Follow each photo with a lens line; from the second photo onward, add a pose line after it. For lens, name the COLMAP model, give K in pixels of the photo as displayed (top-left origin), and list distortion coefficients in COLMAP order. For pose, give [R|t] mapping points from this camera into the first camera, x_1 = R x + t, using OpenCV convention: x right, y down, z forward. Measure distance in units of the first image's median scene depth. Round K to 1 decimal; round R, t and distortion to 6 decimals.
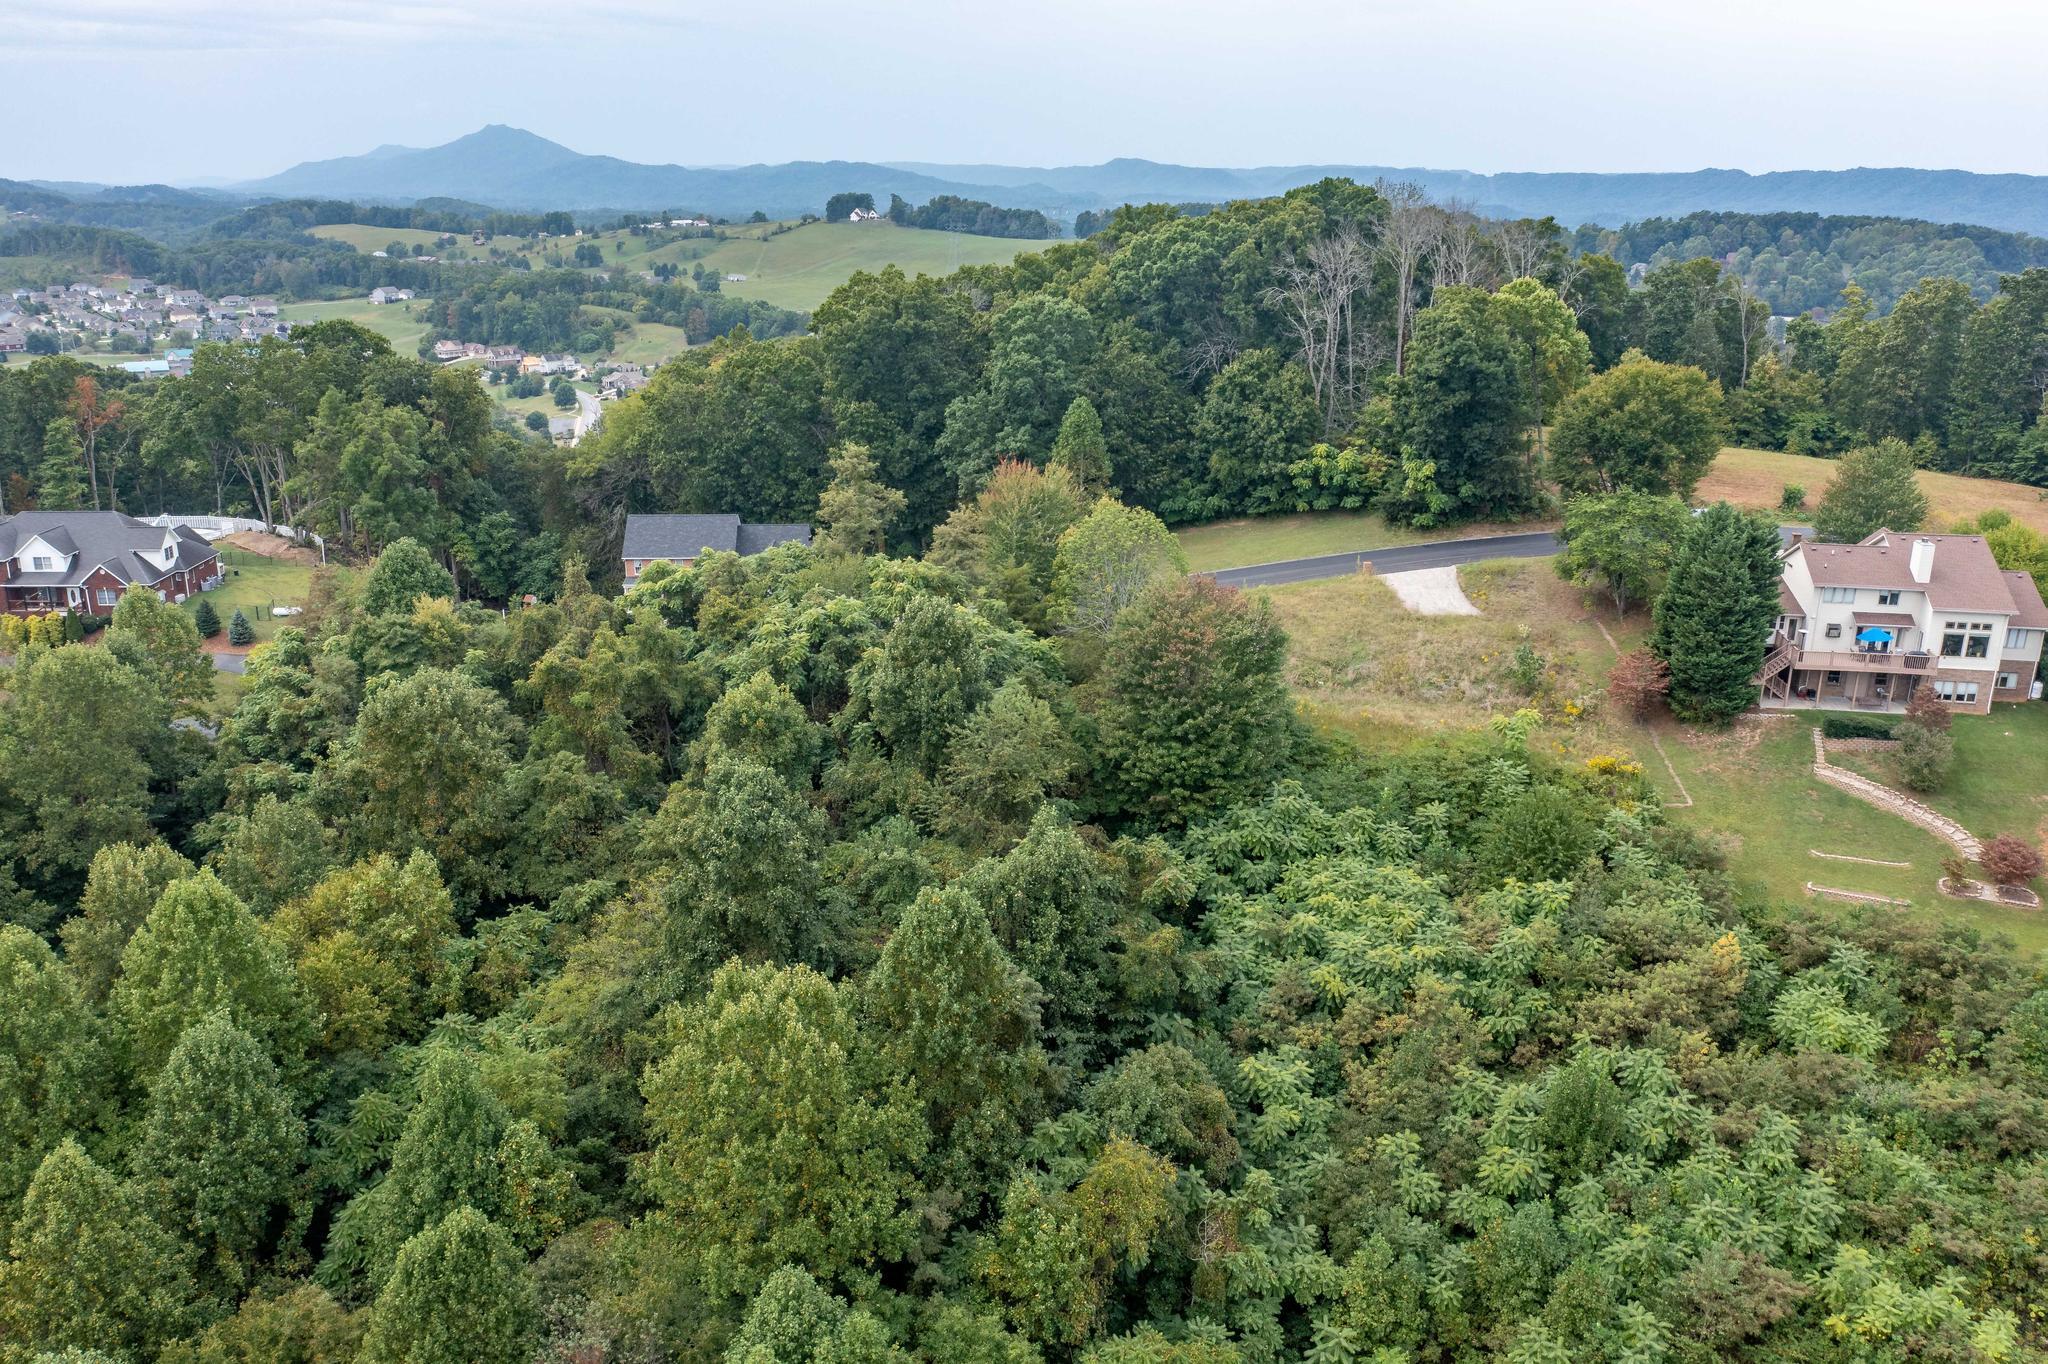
lens RADIAL K [[1601.2, 0, 1024.0], [0, 1601.2, 682.0], [0, 0, 1]] dist [-0.044774, 0.008300]
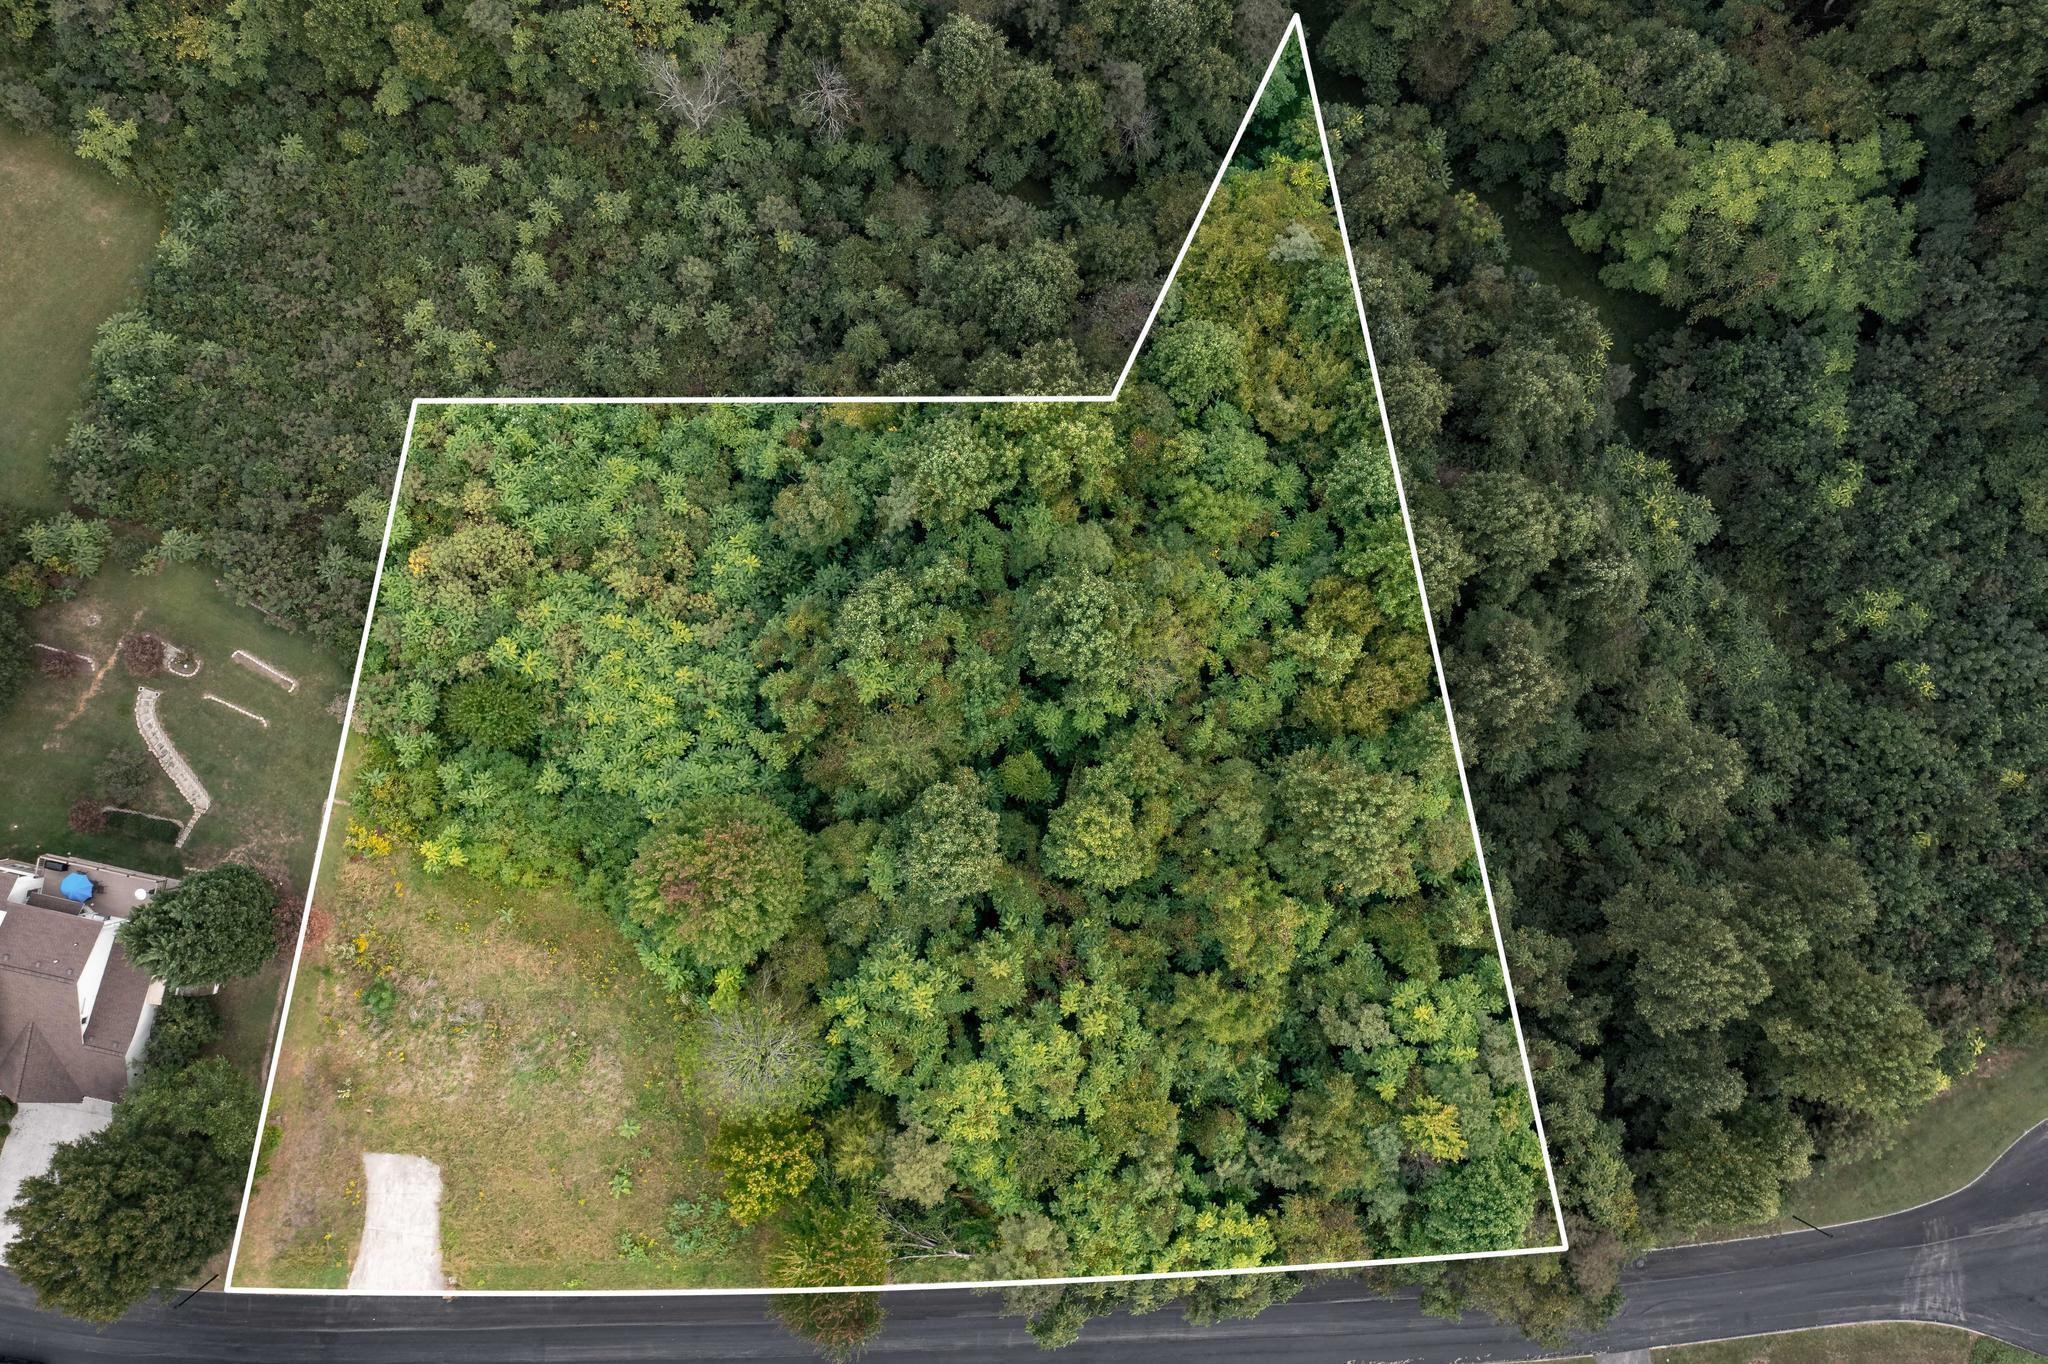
lens RADIAL K [[1606.8, 0, 1006.6], [0, 1606.8, 671.4], [0, 0, 1]] dist [-0.034598, -0.000033]
pose [[-0.997437, -0.065632, -0.028507, -0.053598], [-0.007372, -0.302013, 0.953275, -1.022566], [-0.071175, 0.951042, 0.300755, 0.488406]]
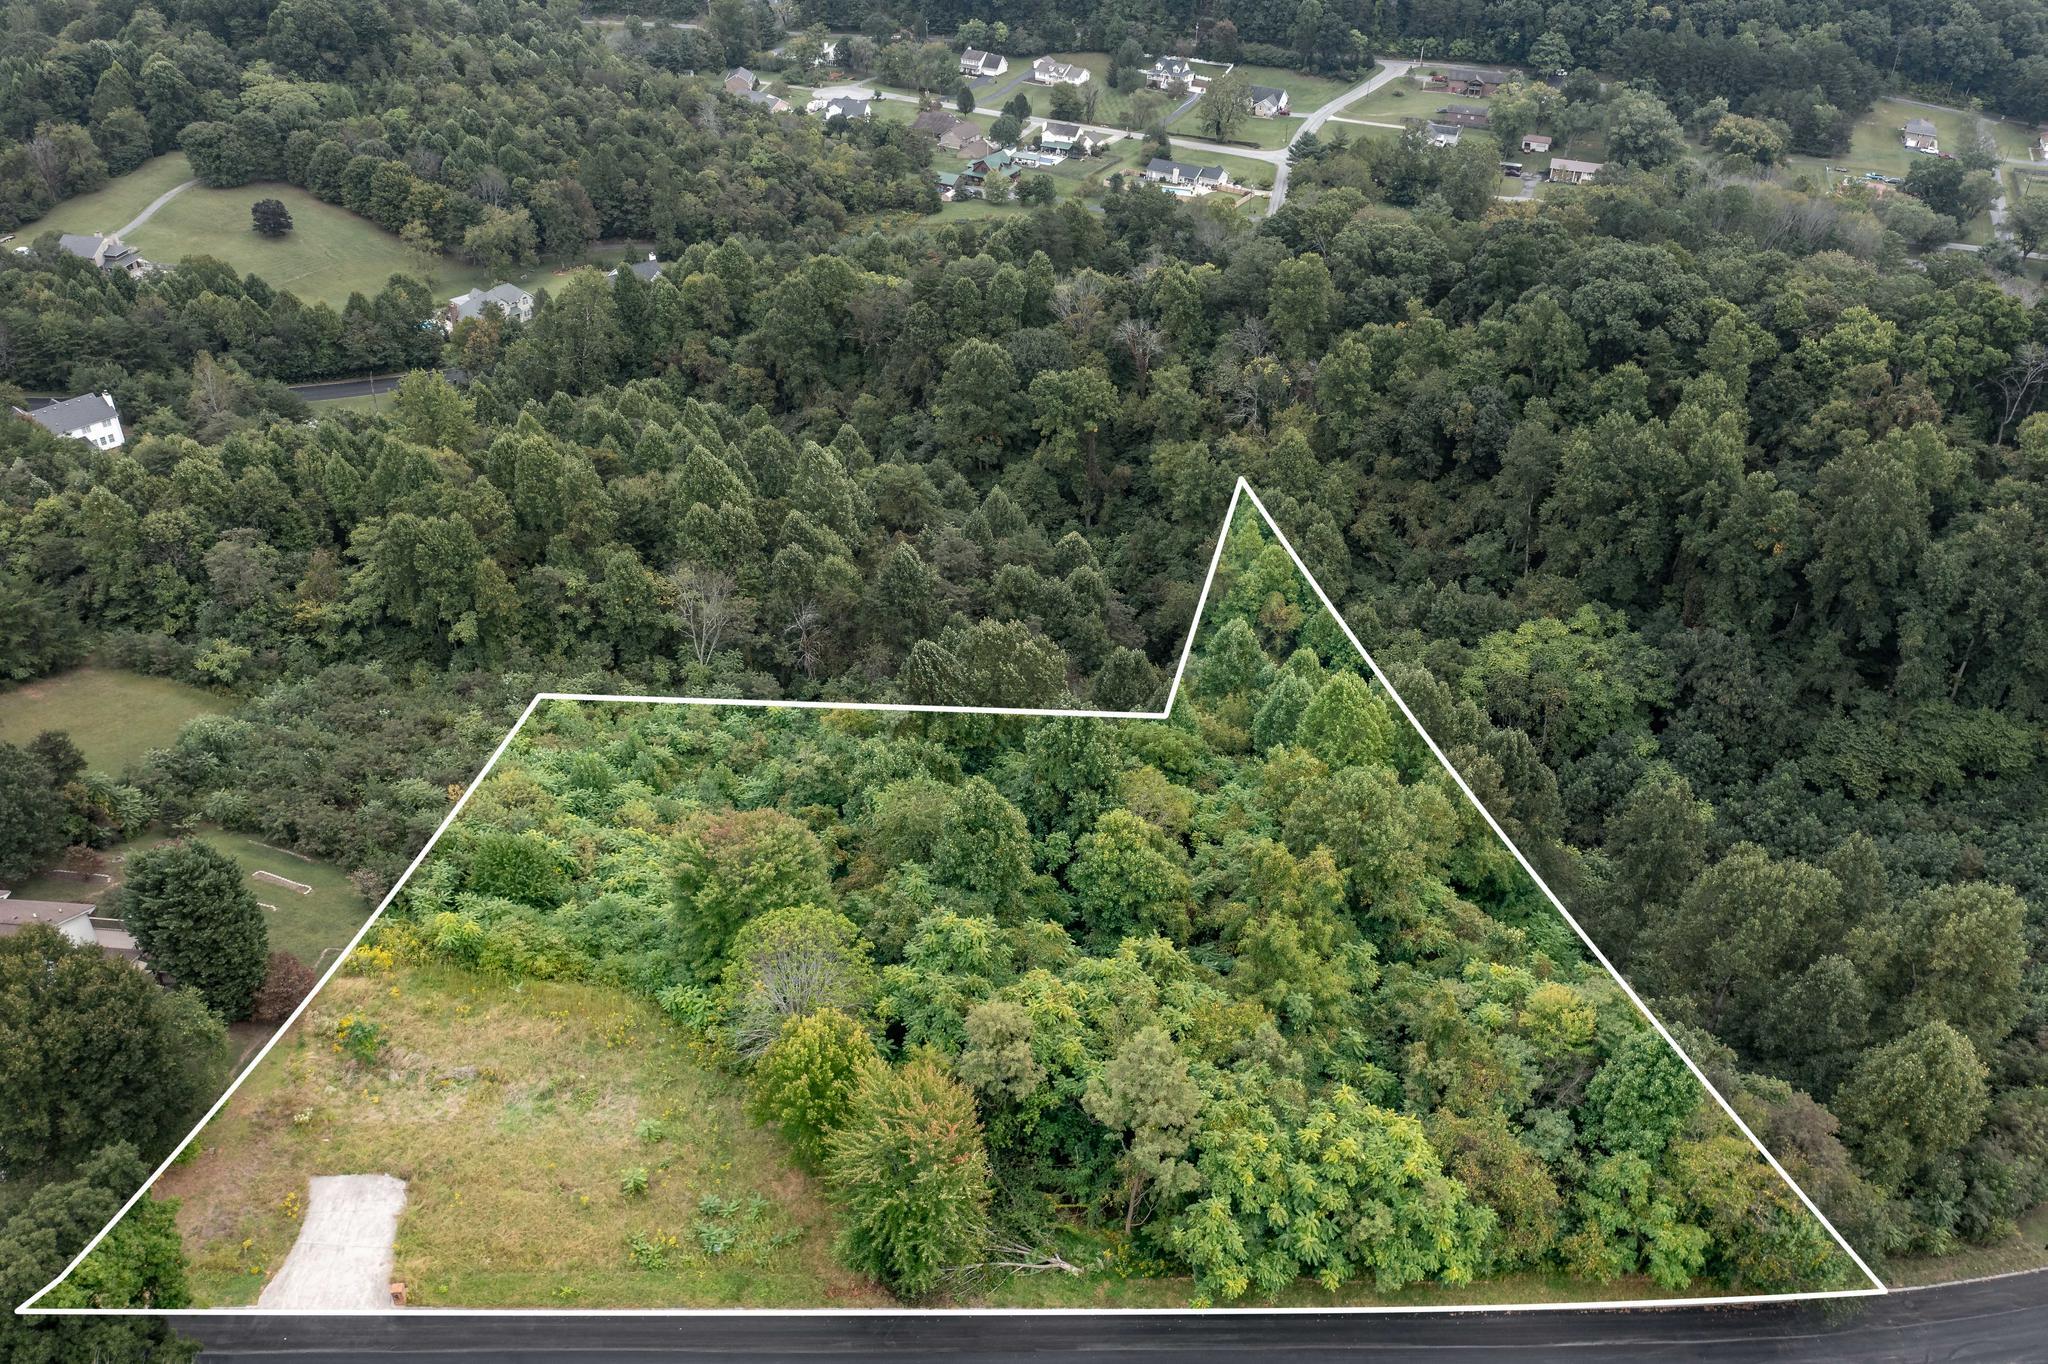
lens RADIAL K [[1606.8, 0, 1006.6], [0, 1606.8, 671.4], [0, 0, 1]] dist [-0.034598, -0.000033]
pose [[-0.995598, 0.022035, -0.091094, 0.028898], [-0.058197, 0.616523, 0.785183, -0.954878], [0.073463, 0.787029, -0.612527, 1.537101]]
